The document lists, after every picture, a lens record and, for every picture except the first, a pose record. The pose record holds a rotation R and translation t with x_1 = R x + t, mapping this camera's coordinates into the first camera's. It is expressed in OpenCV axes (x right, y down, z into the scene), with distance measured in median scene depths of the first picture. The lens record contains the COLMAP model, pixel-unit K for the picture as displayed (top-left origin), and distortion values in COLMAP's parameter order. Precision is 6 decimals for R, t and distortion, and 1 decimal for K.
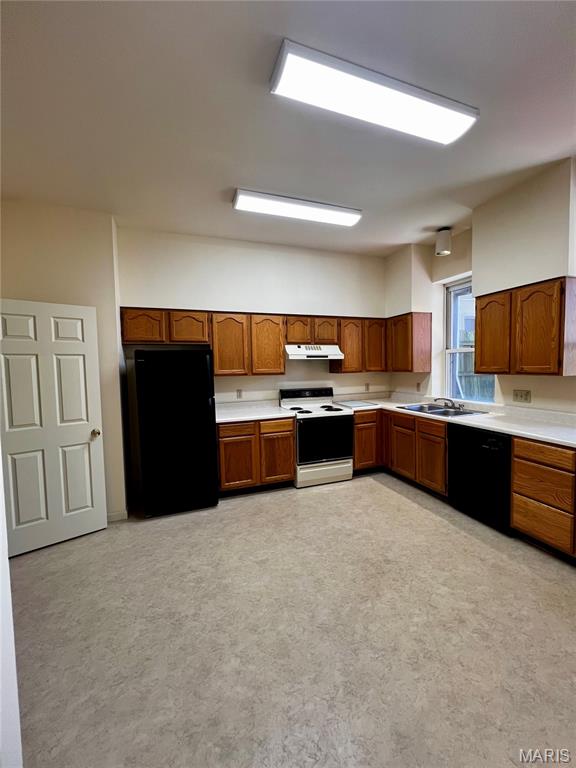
lens RADIAL K [[309.7, 0, 289.4], [0, 309.7, 383.4], [0, 0, 1]] dist [-0.000457, 0.000561]
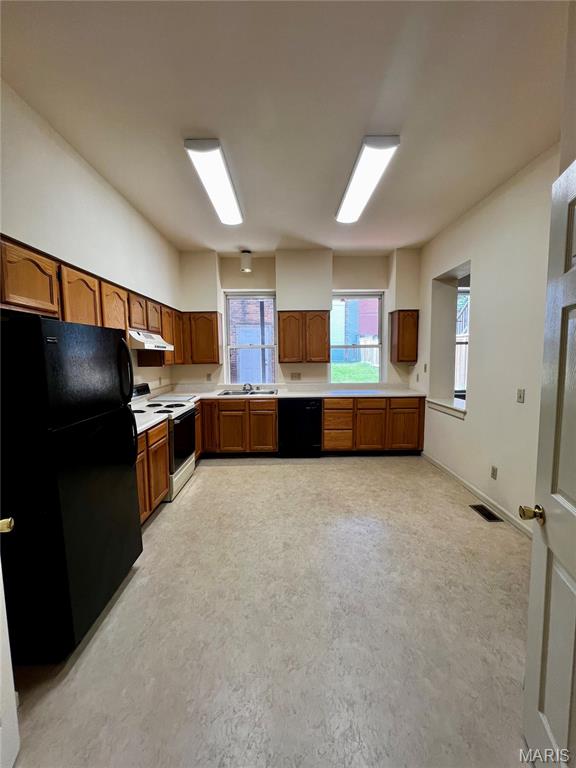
lens RADIAL K [[309.7, 0, 288.1], [0, 309.7, 383.3], [0, 0, 1]] dist [-0.000457, 0.000561]
pose [[0.327761, -0.069252, 0.942219, -0.849579], [0.060527, 0.996800, 0.052209, -0.012501], [-0.942820, 0.039918, 0.330904, 0.530390]]
